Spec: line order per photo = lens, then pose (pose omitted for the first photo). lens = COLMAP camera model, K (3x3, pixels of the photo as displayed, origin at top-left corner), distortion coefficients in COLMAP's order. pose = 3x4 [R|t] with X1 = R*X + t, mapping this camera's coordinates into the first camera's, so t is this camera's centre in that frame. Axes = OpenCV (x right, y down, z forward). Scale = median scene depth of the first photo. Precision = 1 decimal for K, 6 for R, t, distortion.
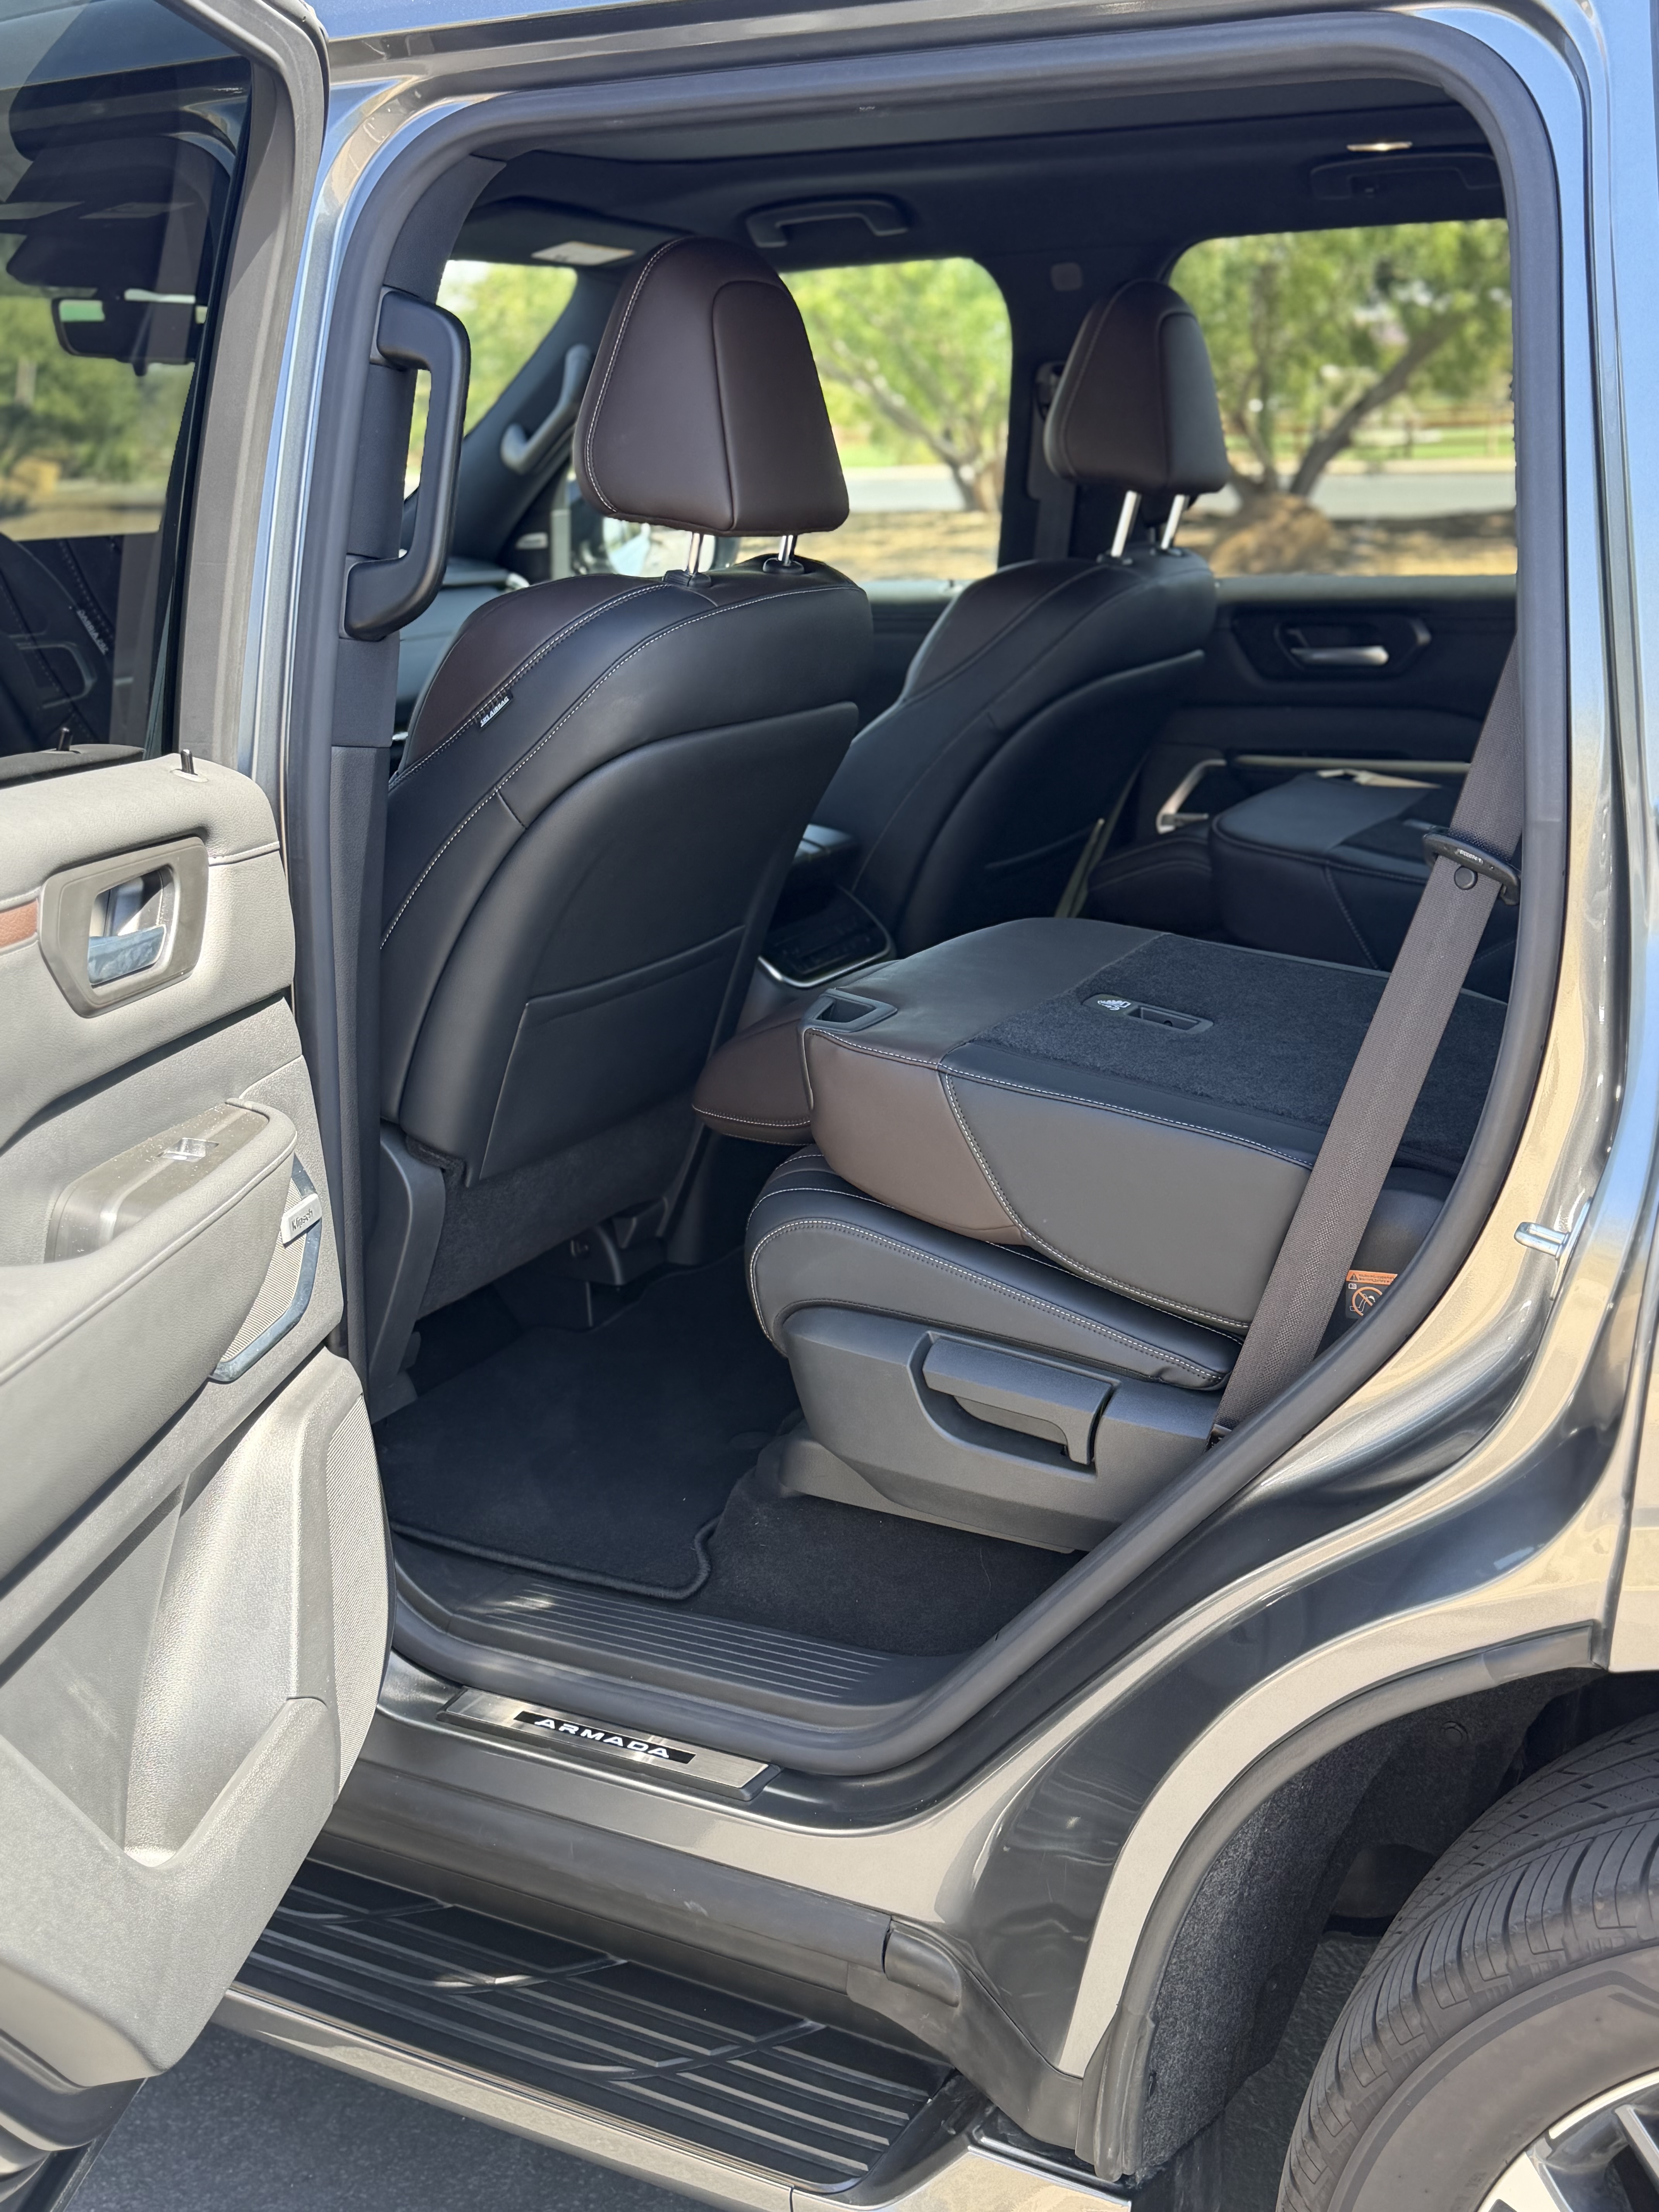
lens RADIAL K [[2372.4, 0, 799.1], [0, 2372.4, 1096.9], [0, 0, 1]] dist [0.189887, -0.474171]
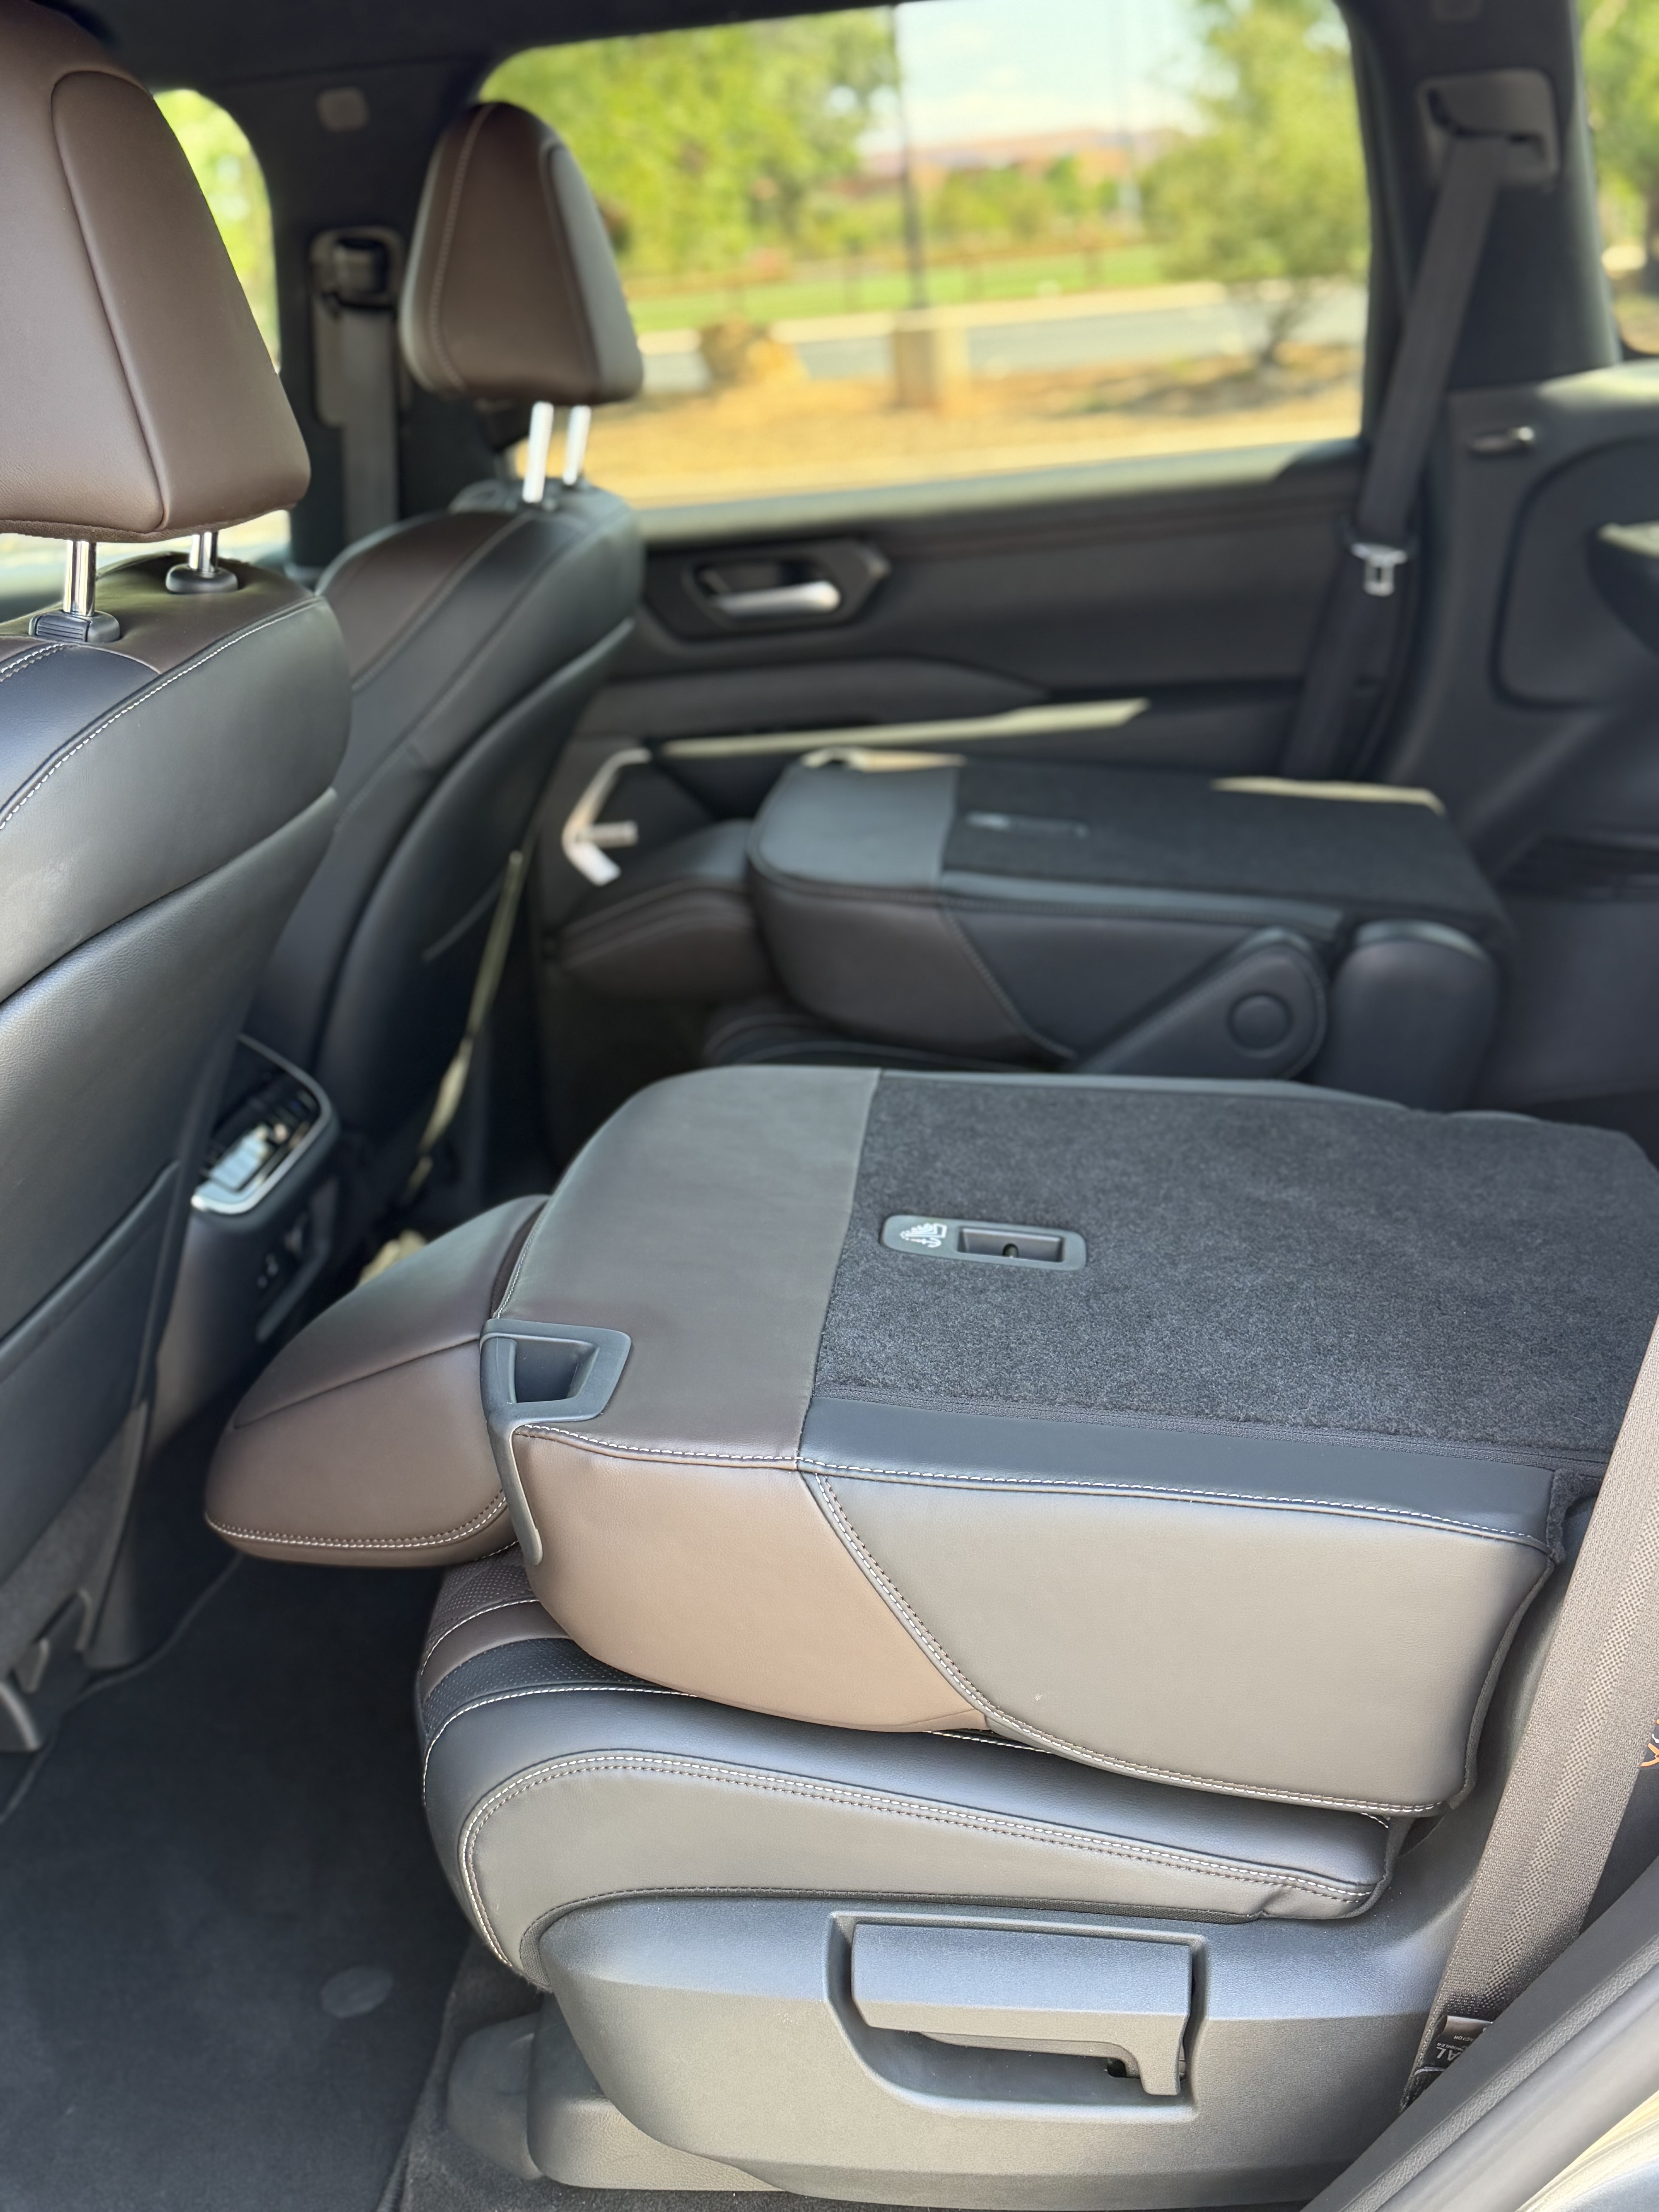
lens RADIAL K [[2372.4, 0, 799.1], [0, 2372.4, 1096.9], [0, 0, 1]] dist [0.189887, -0.474171]
pose [[0.913289, -0.187158, 0.361766, -0.115677], [0.173441, 0.982329, 0.070345, -0.124736], [-0.368539, -0.001500, 0.929611, 0.443825]]
